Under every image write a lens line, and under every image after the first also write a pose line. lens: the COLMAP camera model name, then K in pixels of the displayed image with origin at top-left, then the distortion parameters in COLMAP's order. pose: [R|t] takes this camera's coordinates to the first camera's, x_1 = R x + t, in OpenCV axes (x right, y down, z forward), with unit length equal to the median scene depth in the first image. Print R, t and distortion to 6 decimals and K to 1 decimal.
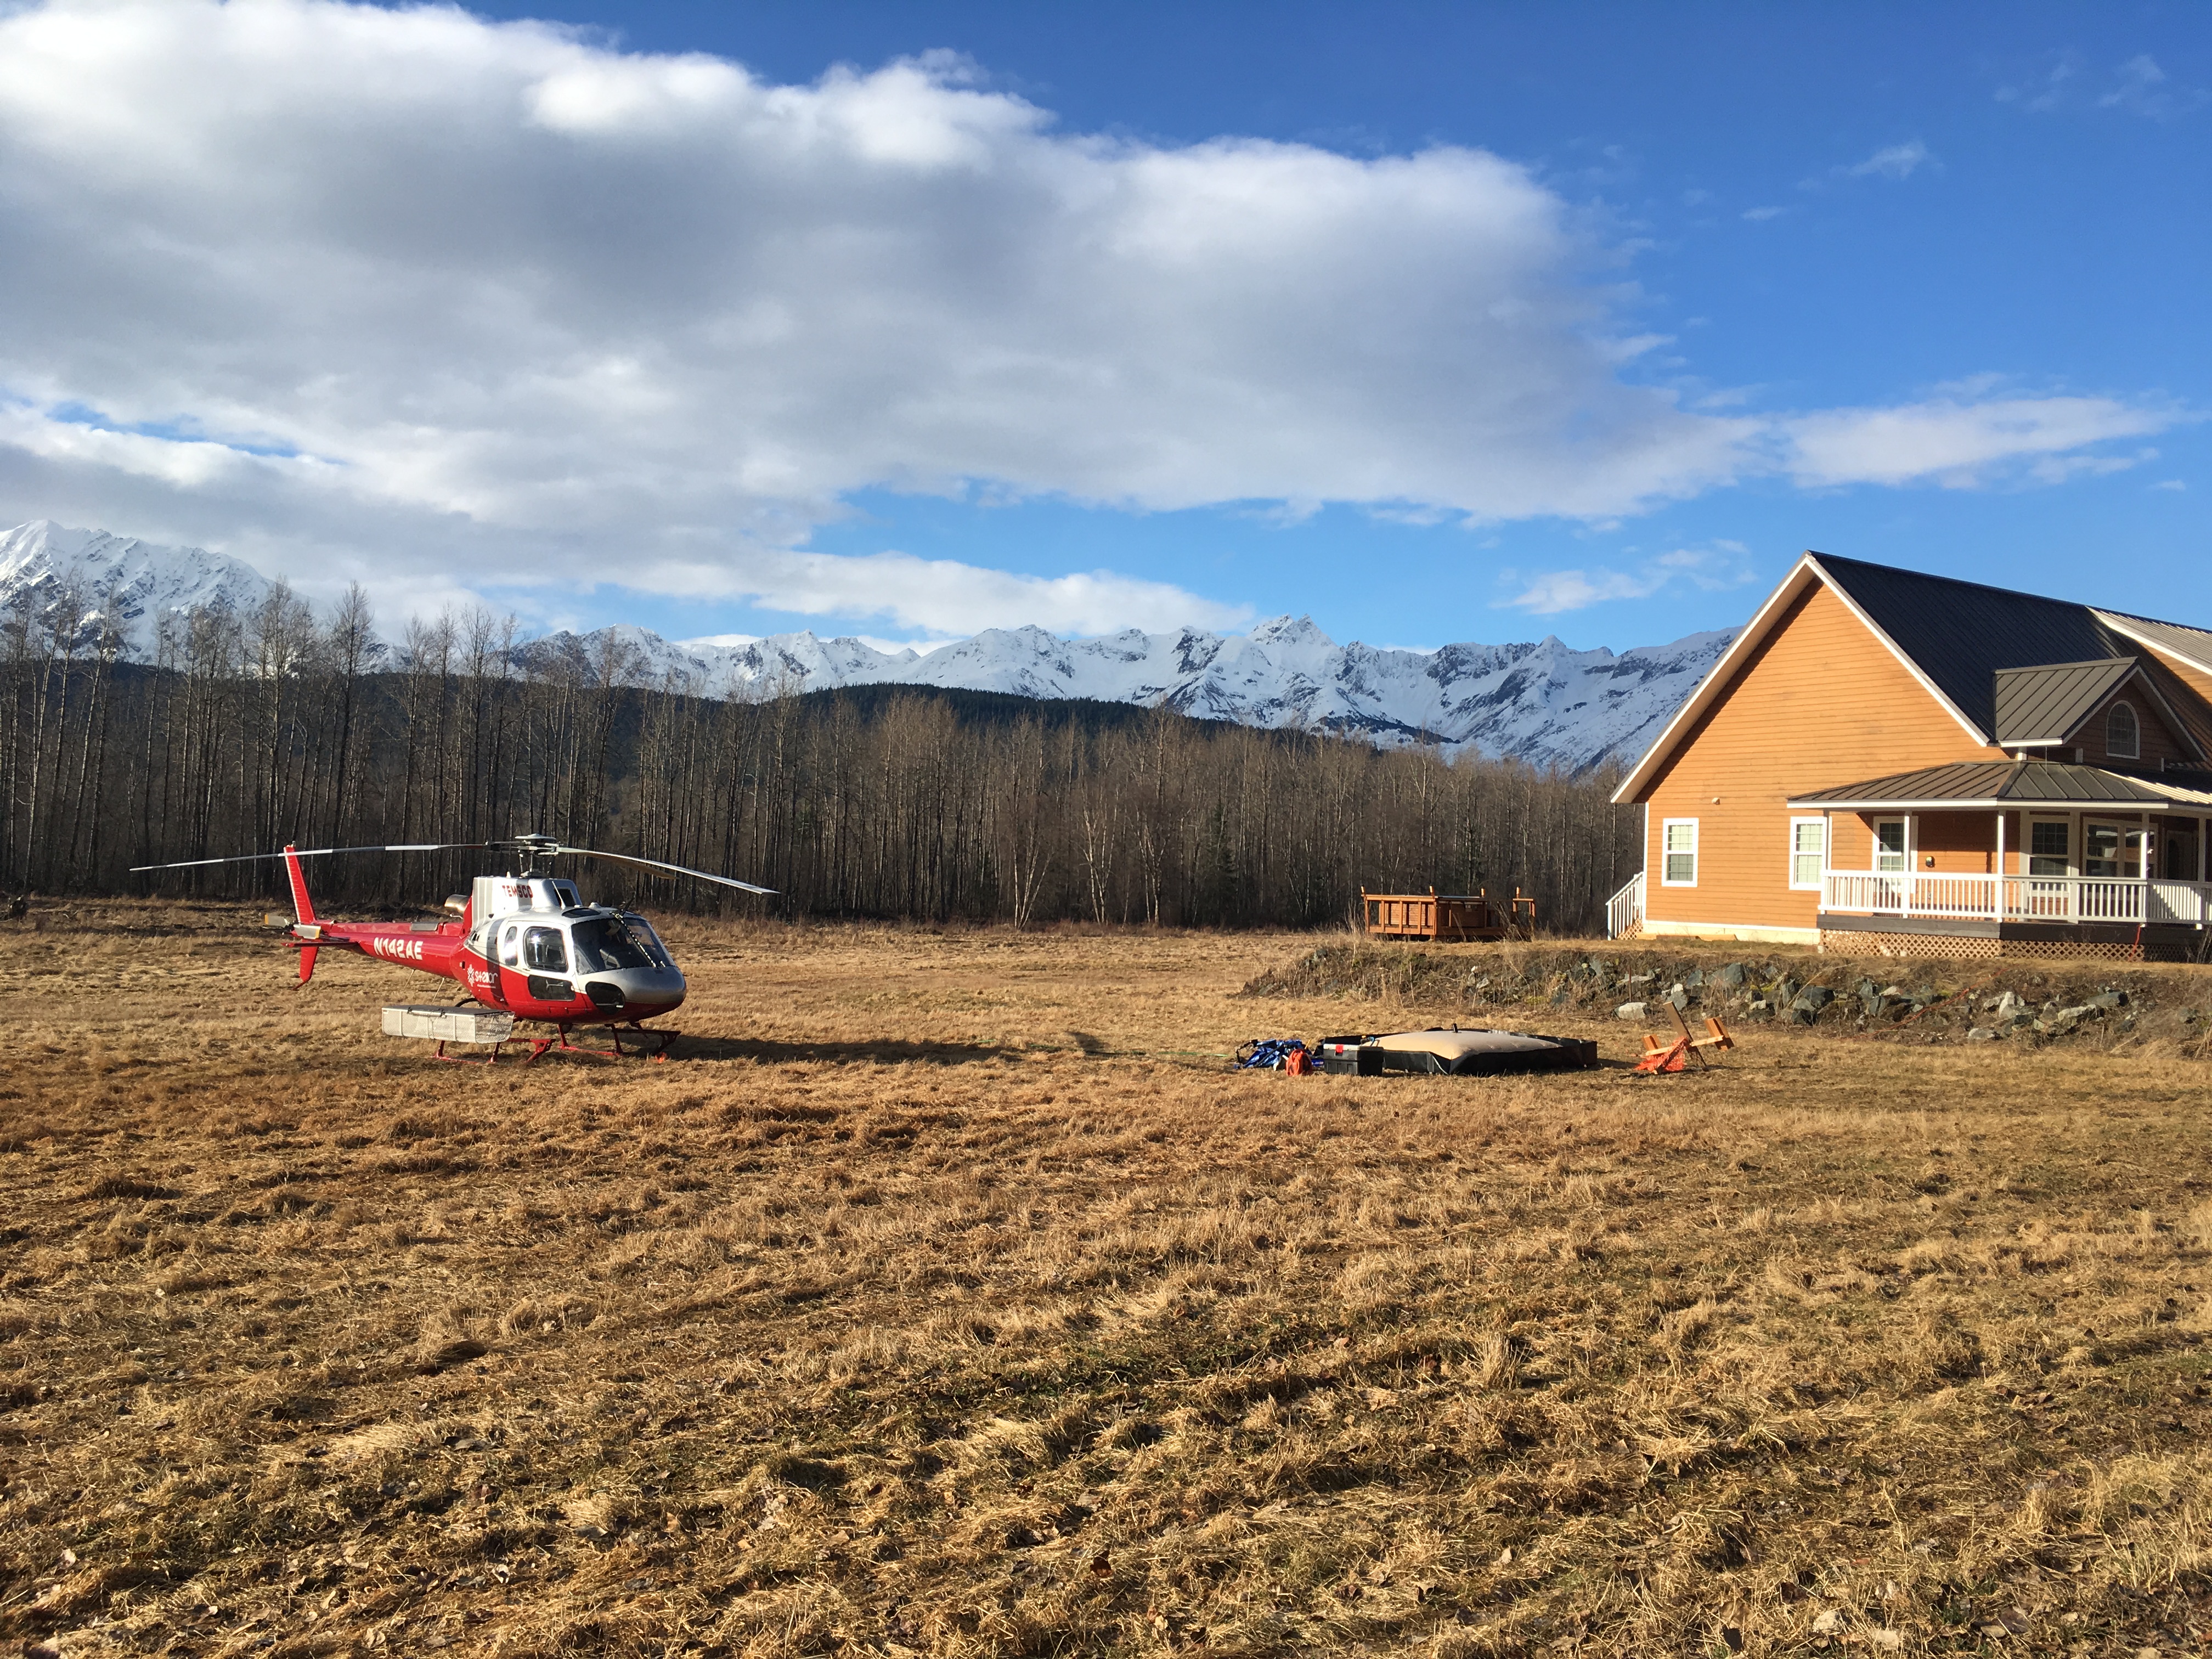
lens RADIAL K [[1942.5, 0, 1113.9], [0, 1942.5, 810.7], [0, 0, 1]] dist [0.116035, -0.159334]
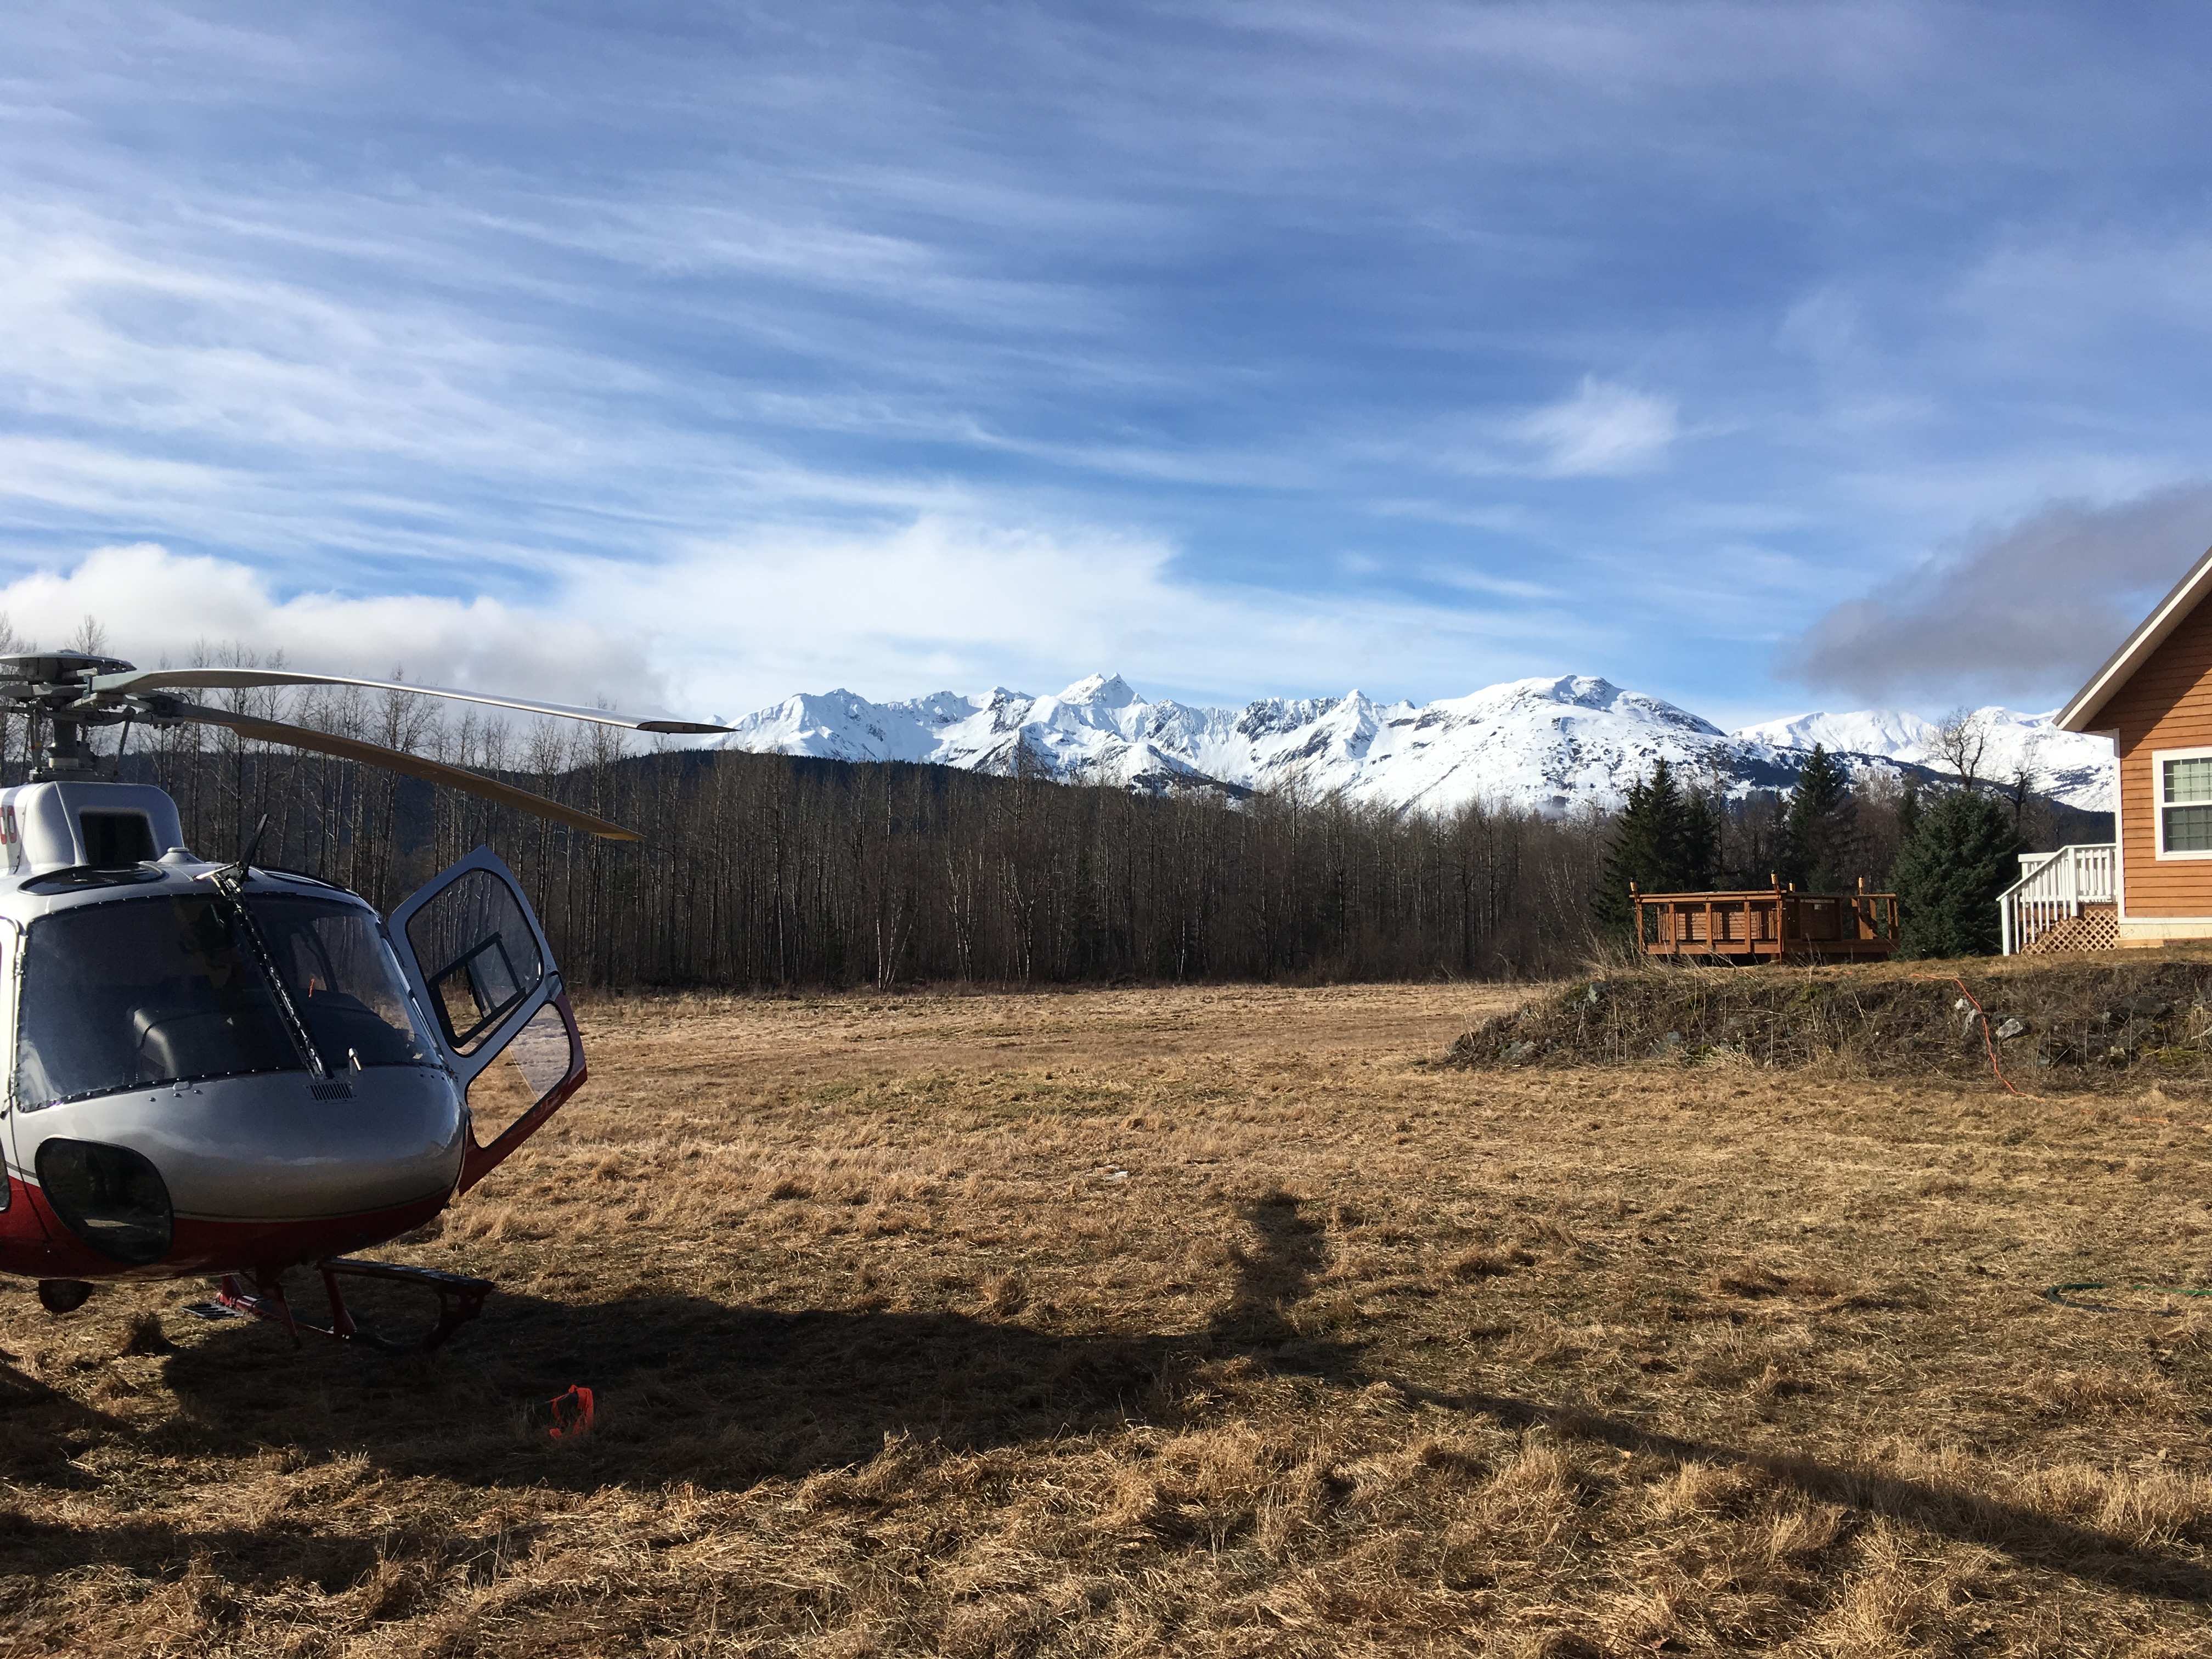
lens RADIAL K [[1942.5, 0, 1113.9], [0, 1942.5, 810.7], [0, 0, 1]] dist [0.116035, -0.159334]
pose [[0.995072, -0.025620, 0.095784, -0.099123], [0.028604, 0.999143, -0.029911, 0.031175], [-0.094935, 0.032503, 0.994953, 0.404656]]
